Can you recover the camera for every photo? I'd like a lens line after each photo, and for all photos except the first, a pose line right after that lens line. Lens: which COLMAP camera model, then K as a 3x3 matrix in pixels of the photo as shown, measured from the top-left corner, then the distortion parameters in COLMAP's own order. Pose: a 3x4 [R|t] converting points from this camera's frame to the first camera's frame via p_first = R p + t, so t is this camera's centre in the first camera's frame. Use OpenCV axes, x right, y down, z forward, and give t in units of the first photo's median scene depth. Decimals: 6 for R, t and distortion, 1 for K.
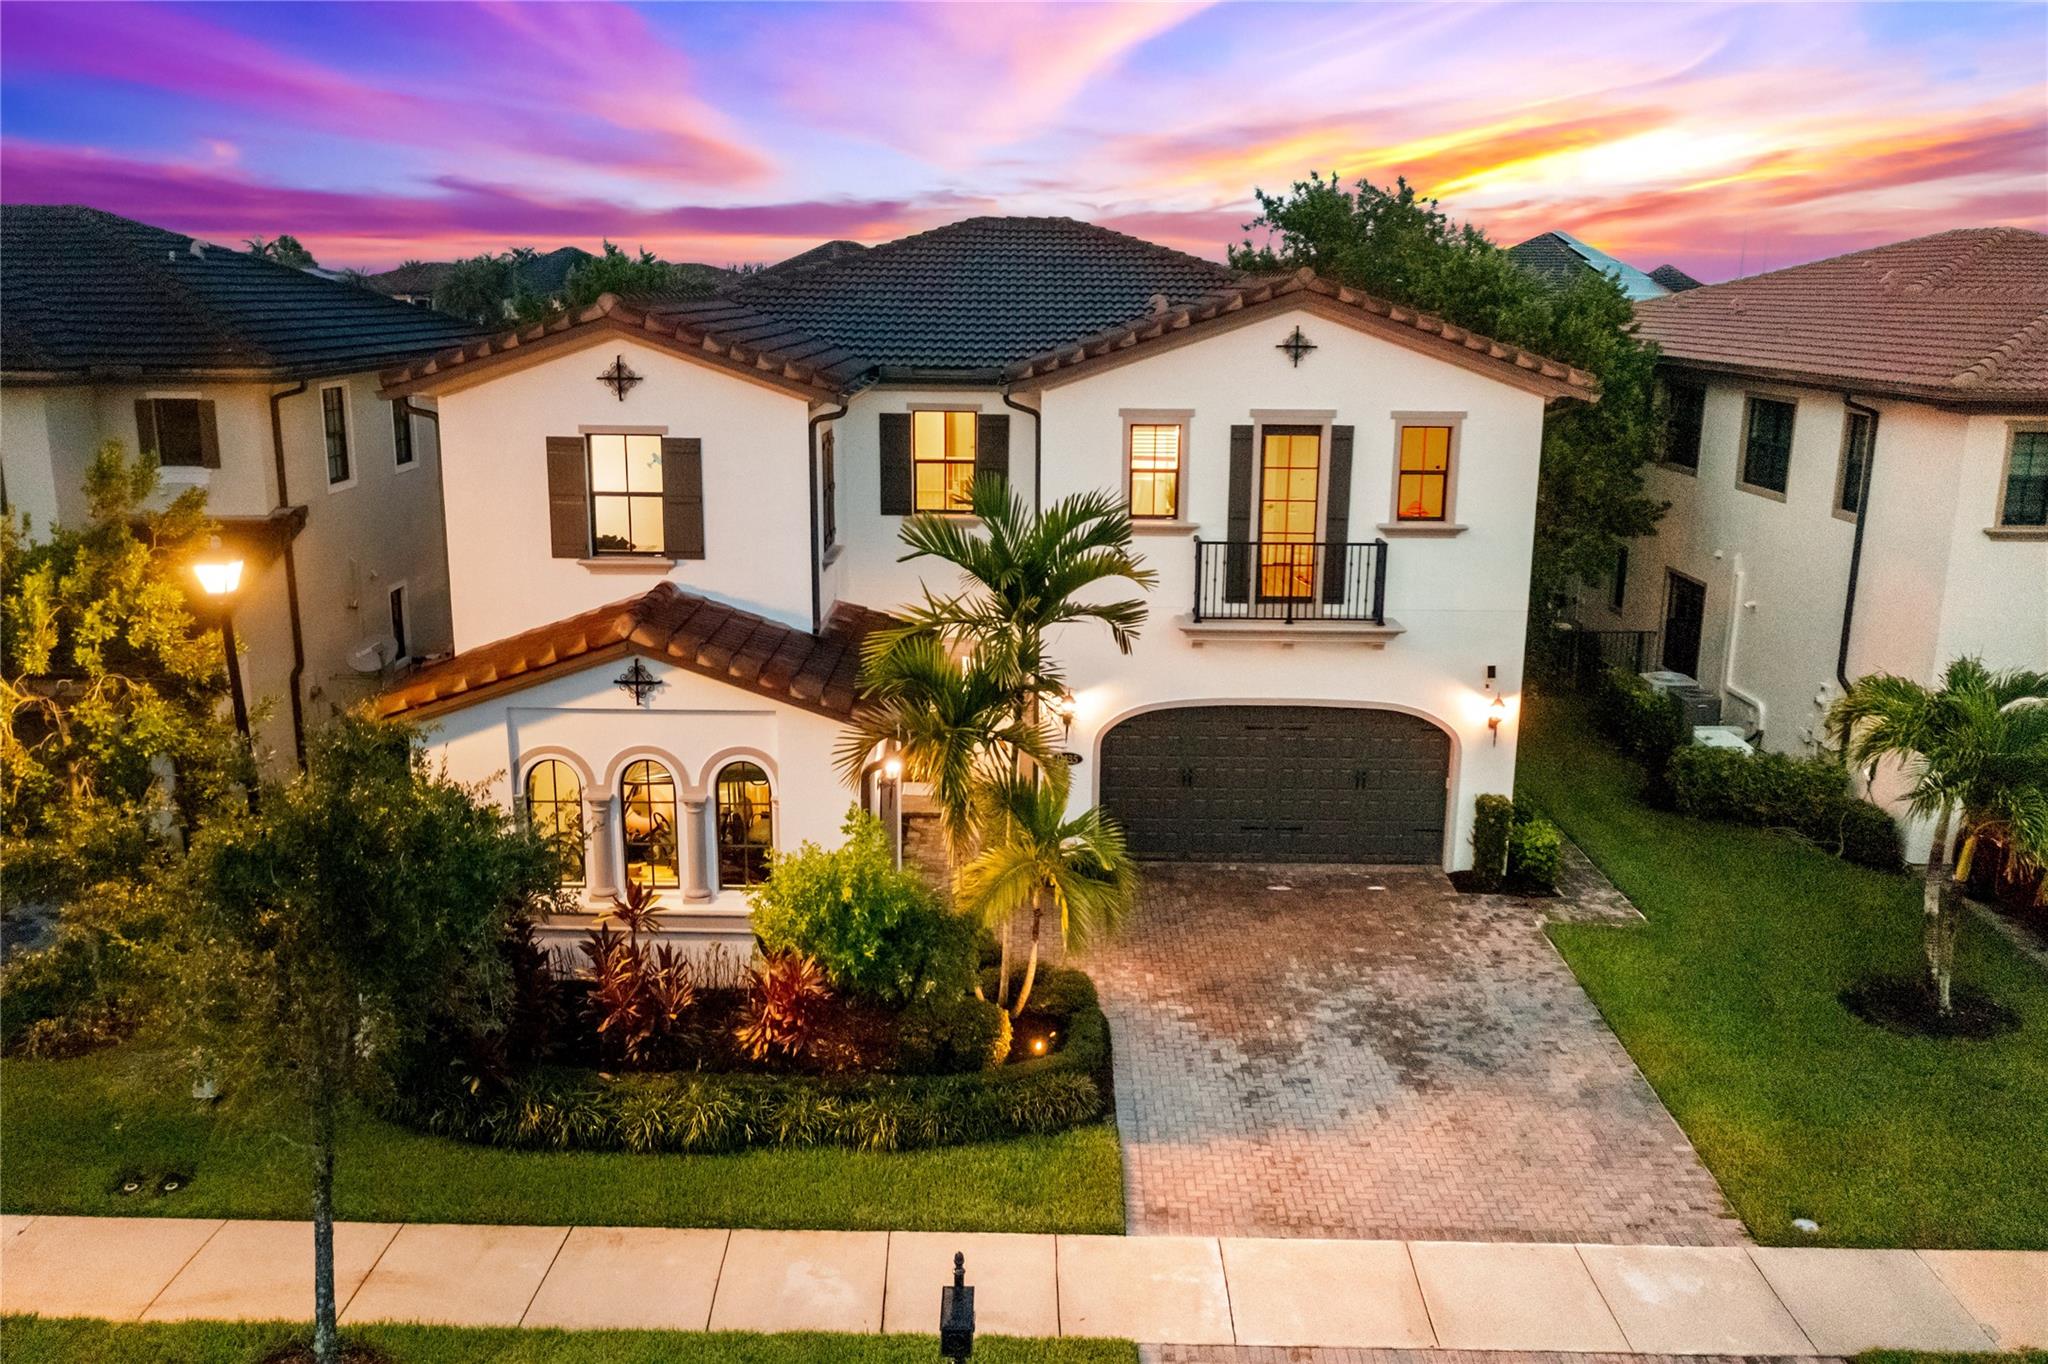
lens RADIAL K [[1638.9, 0, 1017.5], [0, 1638.9, 677.7], [0, 0, 1]] dist [-0.005270, -0.005892]
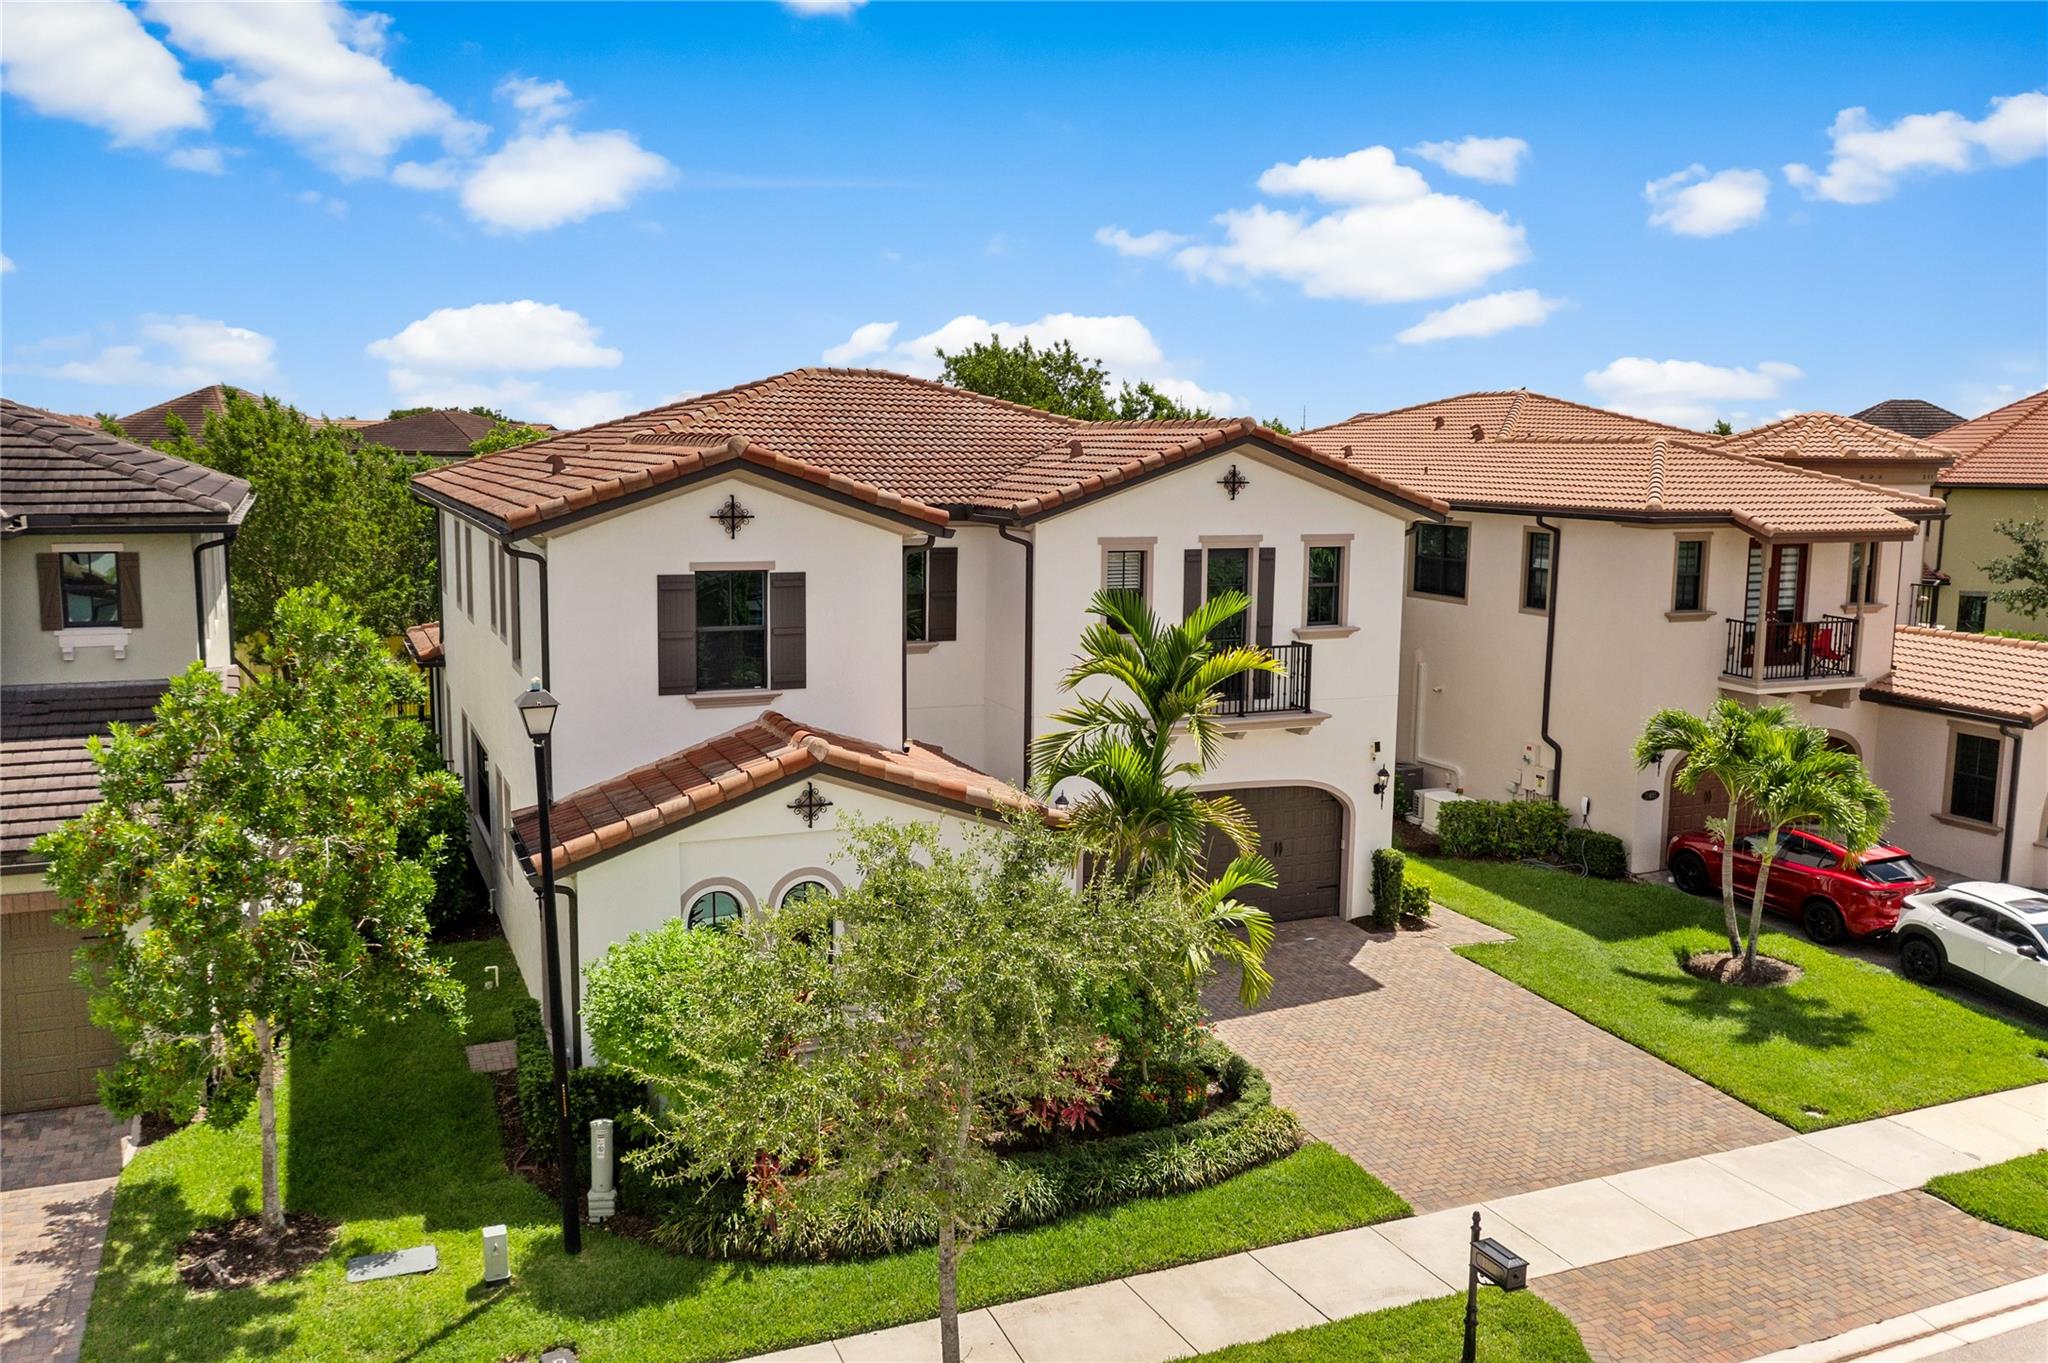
lens RADIAL K [[1651.8, 0, 1013.8], [0, 1651.8, 681.4], [0, 0, 1]] dist [-0.013360, -0.006175]
pose [[0.912606, -0.057356, 0.404796, -0.471078], [0.092362, 0.993437, -0.067468, 0.006303], [-0.398270, 0.098960, 0.911915, -0.007829]]
